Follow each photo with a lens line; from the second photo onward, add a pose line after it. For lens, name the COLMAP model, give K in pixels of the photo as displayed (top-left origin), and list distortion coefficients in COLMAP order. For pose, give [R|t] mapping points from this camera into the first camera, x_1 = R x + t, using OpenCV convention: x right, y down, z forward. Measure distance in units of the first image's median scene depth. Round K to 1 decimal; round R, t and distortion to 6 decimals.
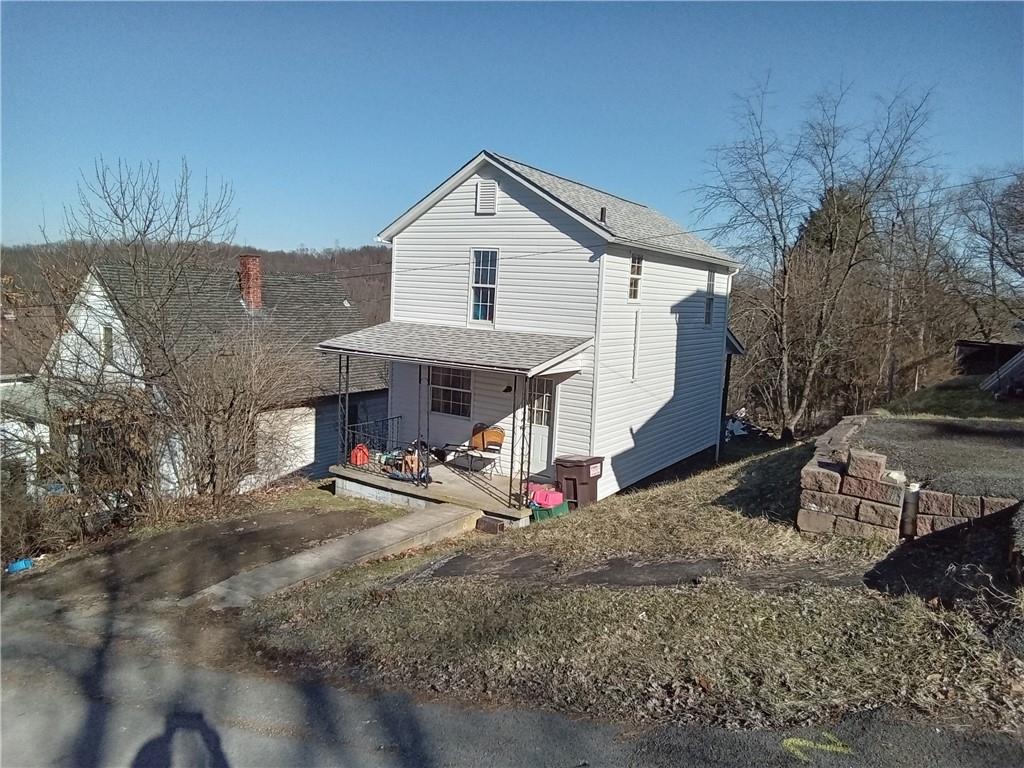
lens RADIAL K [[701.6, 0, 516.0], [0, 701.6, 370.0], [0, 0, 1]] dist [0.047165, -0.054359]
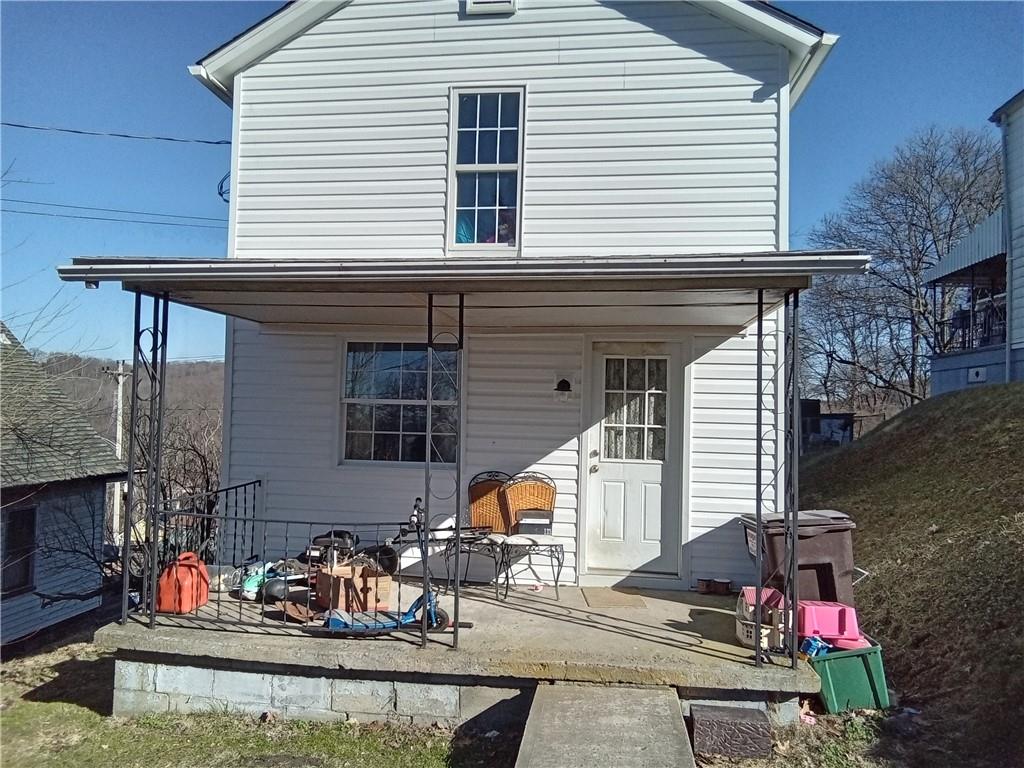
lens RADIAL K [[699.4, 0, 514.1], [0, 699.4, 378.2], [0, 0, 1]] dist [0.051722, -0.051255]
pose [[0.899707, -0.009886, 0.436383, -0.234111], [0.067797, 0.990776, -0.117334, 0.072284], [-0.431197, 0.135151, 0.892078, 0.605819]]
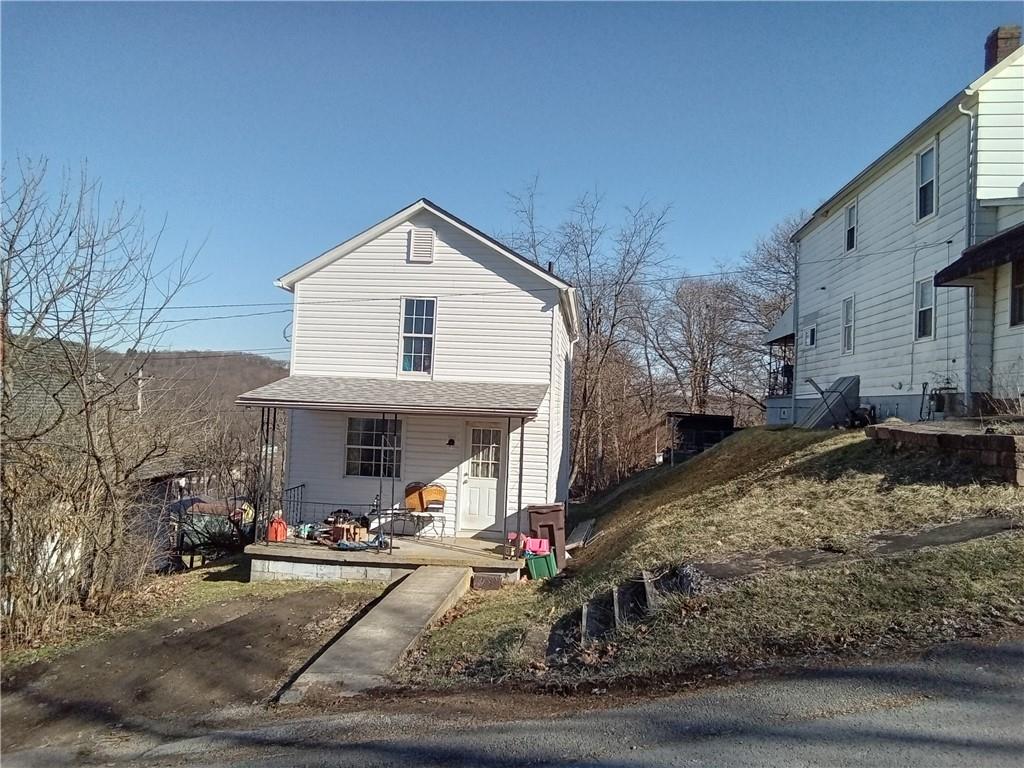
lens RADIAL K [[701.6, 0, 516.0], [0, 701.6, 370.0], [0, 0, 1]] dist [0.047165, -0.054359]
pose [[0.894140, 0.008725, 0.447703, -0.356847], [0.051250, 0.991246, -0.121673, 0.049978], [-0.444845, 0.131737, 0.885866, 0.102332]]
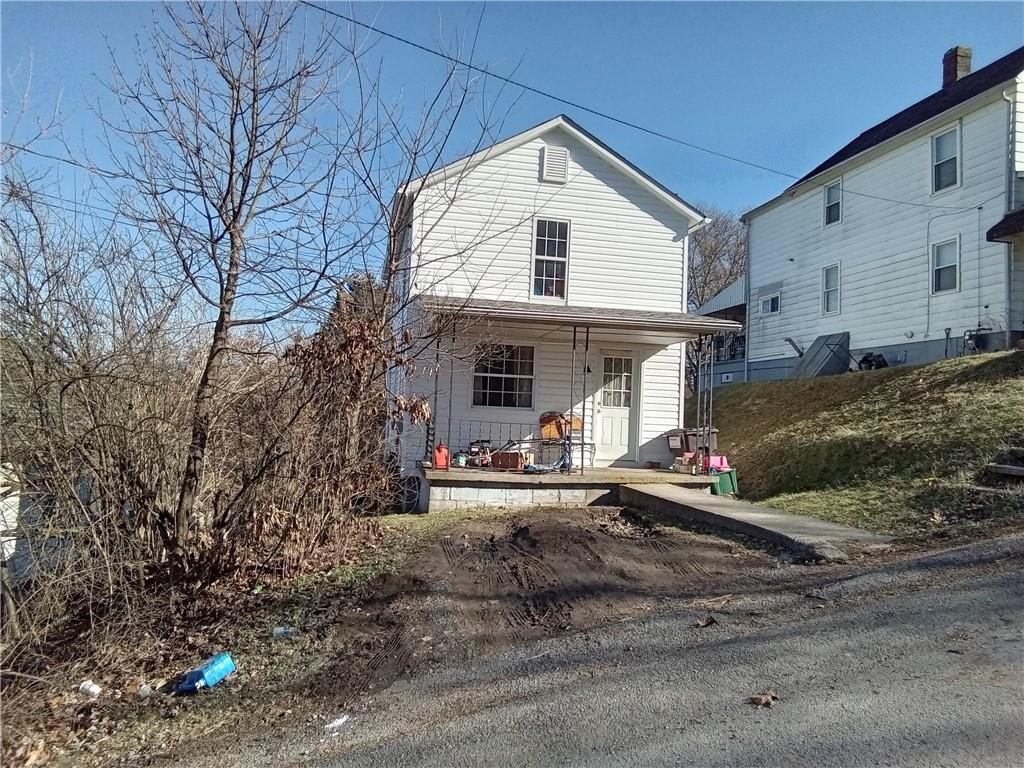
lens RADIAL K [[701.6, 0, 516.0], [0, 701.6, 370.0], [0, 0, 1]] dist [0.047165, -0.054359]
pose [[0.707822, 0.025796, 0.705920, -0.722359], [0.070382, 0.991785, -0.106814, 0.117958], [-0.702876, 0.125289, 0.700191, 0.416672]]
